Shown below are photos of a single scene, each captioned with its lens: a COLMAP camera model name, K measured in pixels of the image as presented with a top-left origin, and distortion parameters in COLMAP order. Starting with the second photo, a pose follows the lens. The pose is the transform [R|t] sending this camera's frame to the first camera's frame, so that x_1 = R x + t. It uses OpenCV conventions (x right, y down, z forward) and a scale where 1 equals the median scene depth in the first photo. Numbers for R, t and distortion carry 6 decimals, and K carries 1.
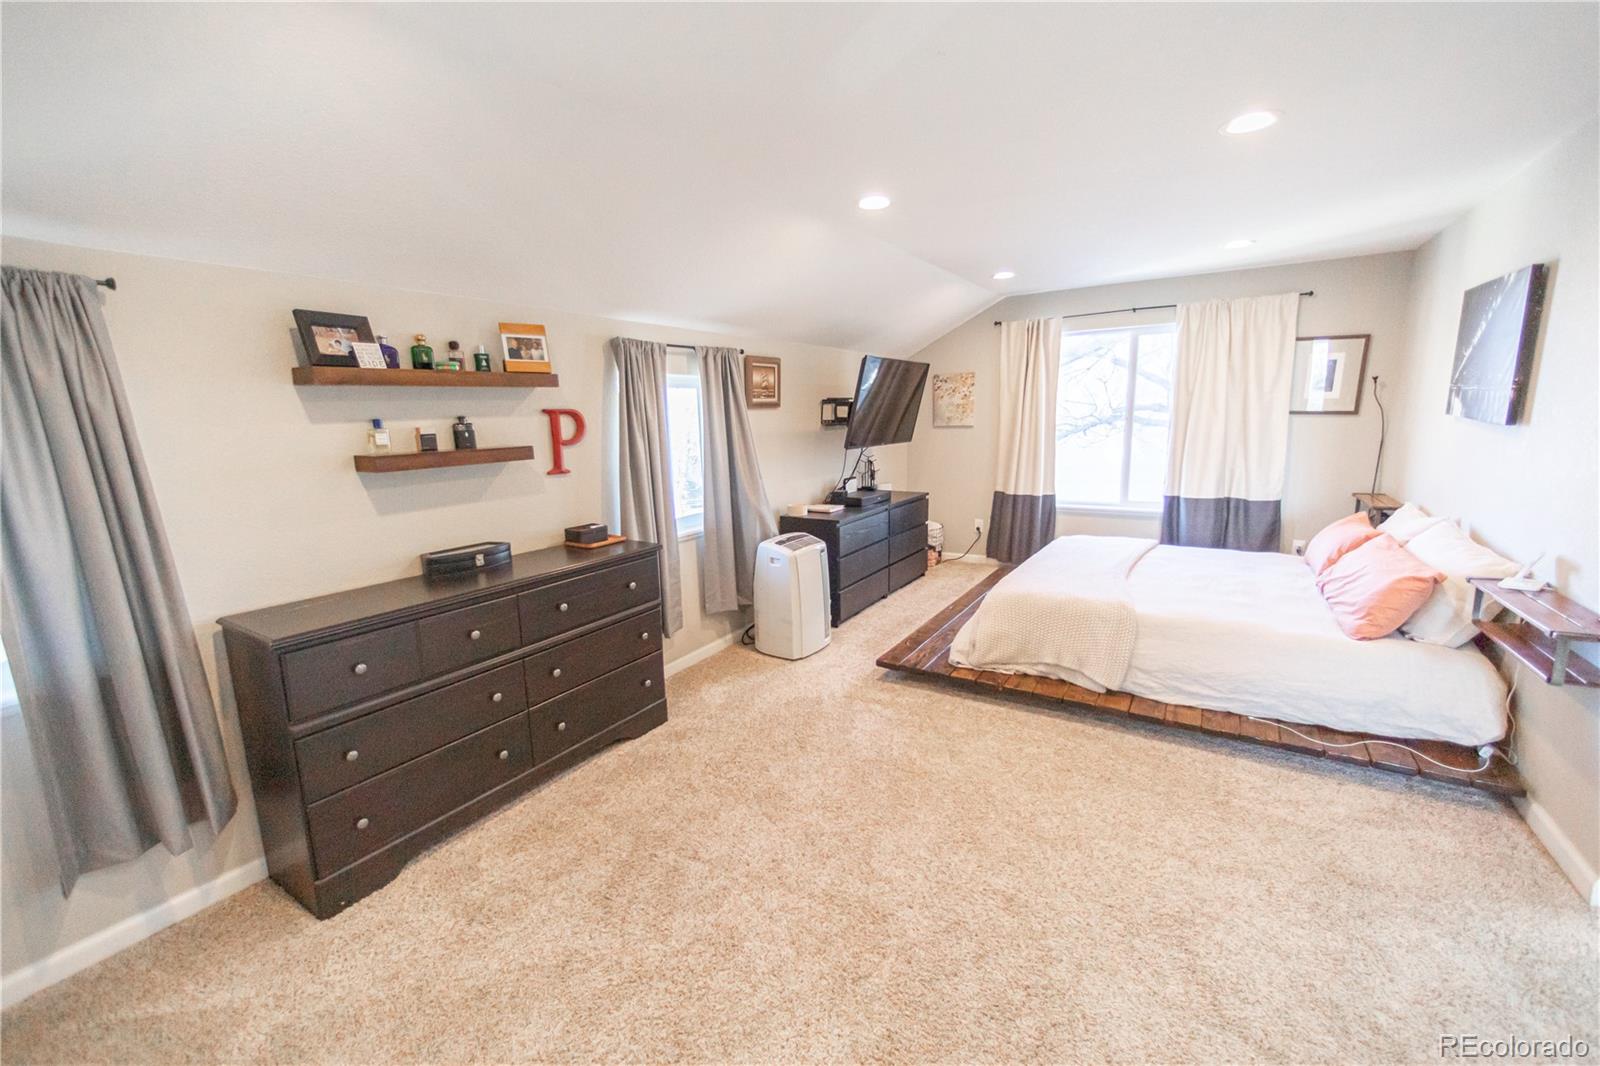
lens RADIAL K [[646.7, 0, 805.5], [0, 646.7, 533.5], [0, 0, 1]] dist [0.002300, -0.005343]
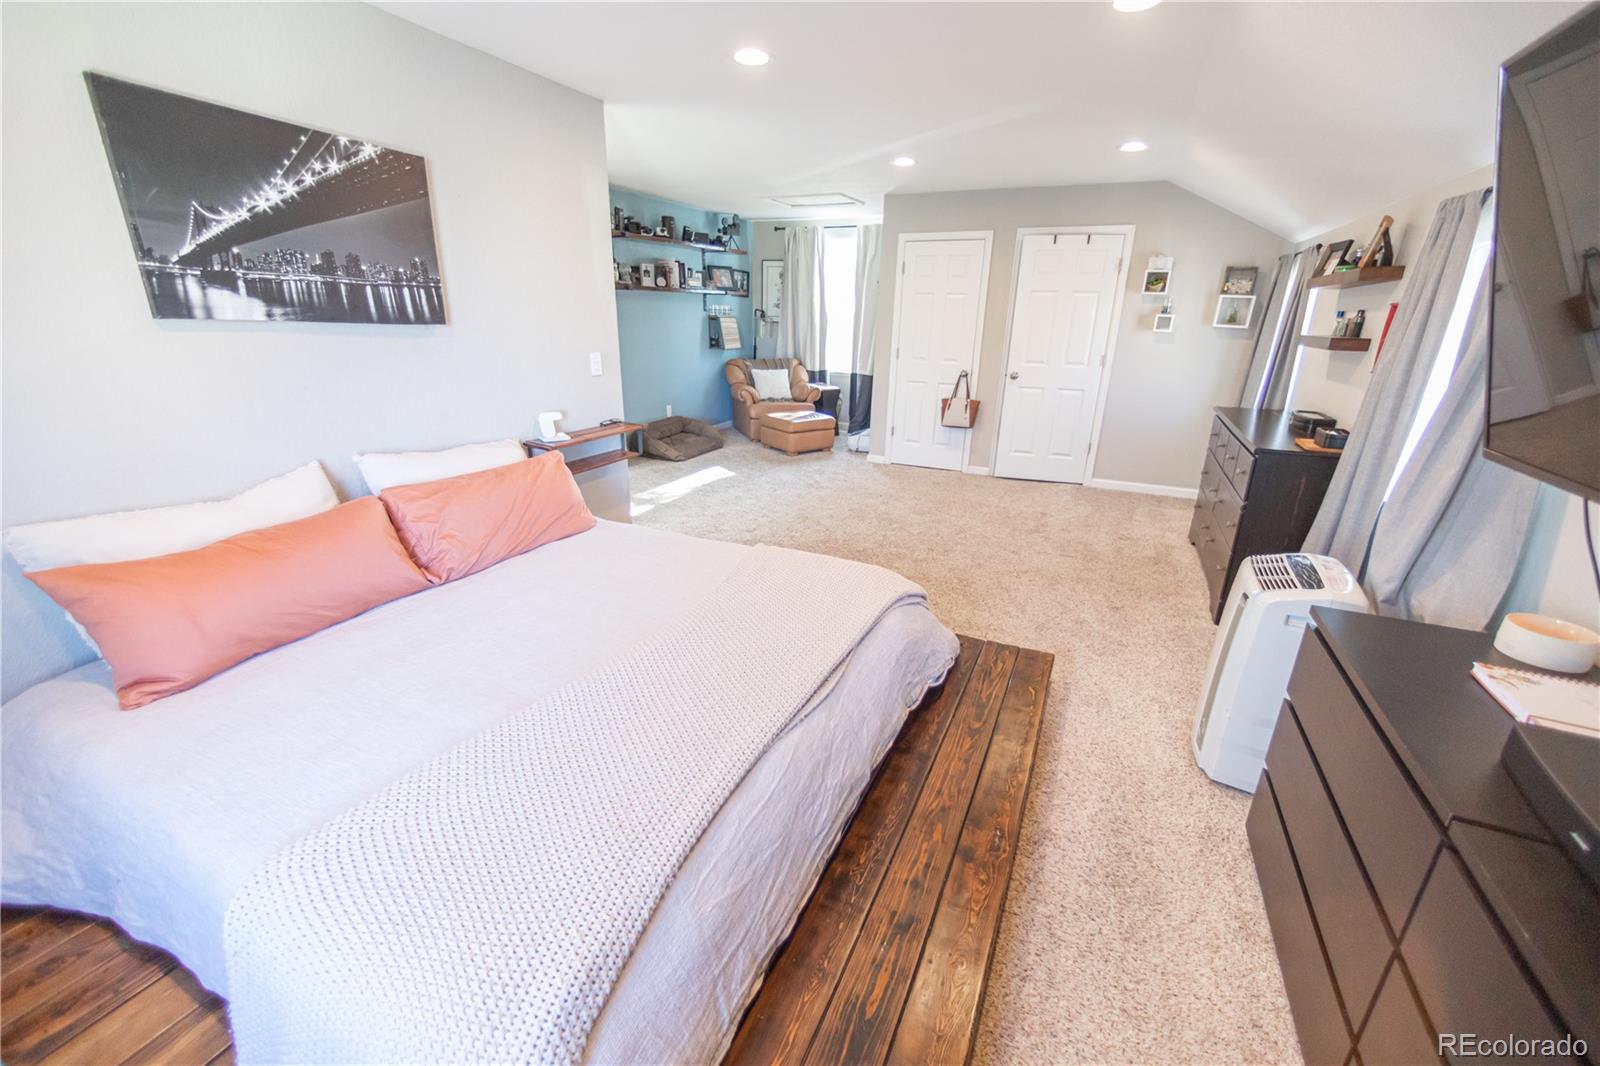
lens RADIAL K [[614.7, 0, 793.0], [0, 614.7, 528.6], [0, 0, 1]] dist [-0.005813, 0.000364]
pose [[-0.996682, 0.033211, -0.074305, 0.498166], [-0.008799, 0.863643, 0.504027, -0.309831], [0.080912, 0.503009, -0.860485, 1.653975]]
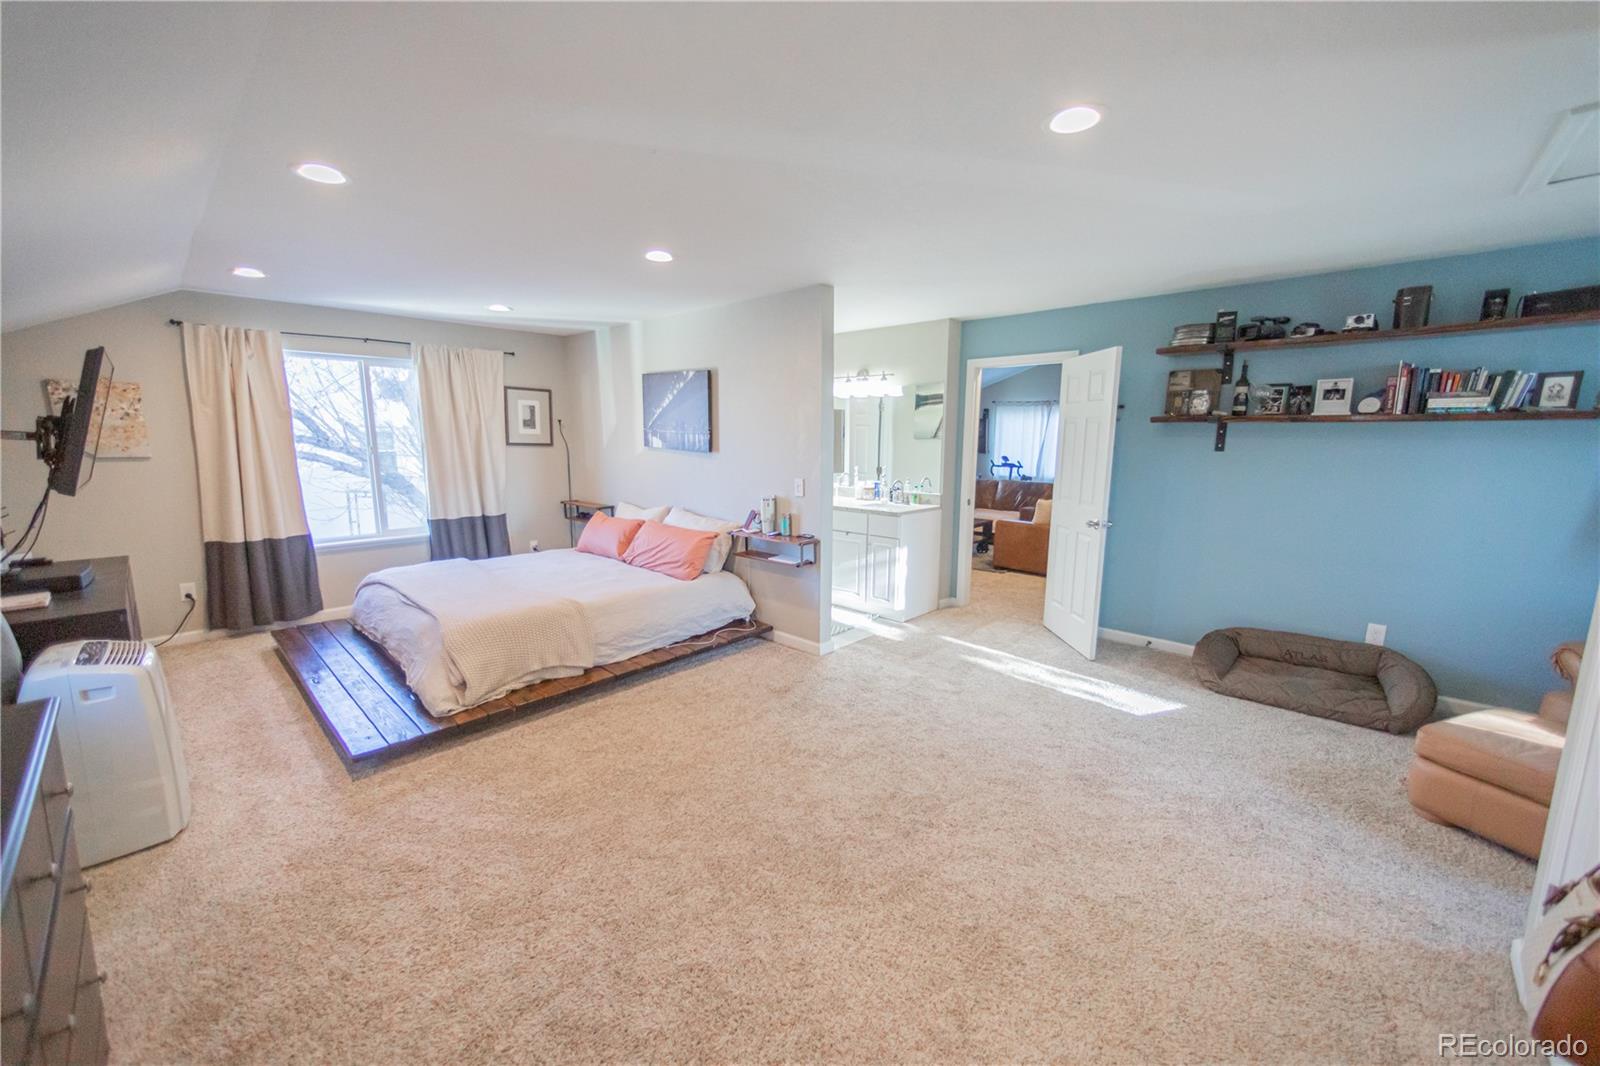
lens RADIAL K [[611.2, 0, 807.9], [0, 611.2, 530.3], [0, 0, 1]] dist [0.006976, -0.004045]
pose [[0.182529, -0.126181, 0.975070, -0.520635], [0.168137, 0.981128, 0.095491, -0.052555], [-0.968717, 0.146515, 0.200300, 0.313556]]
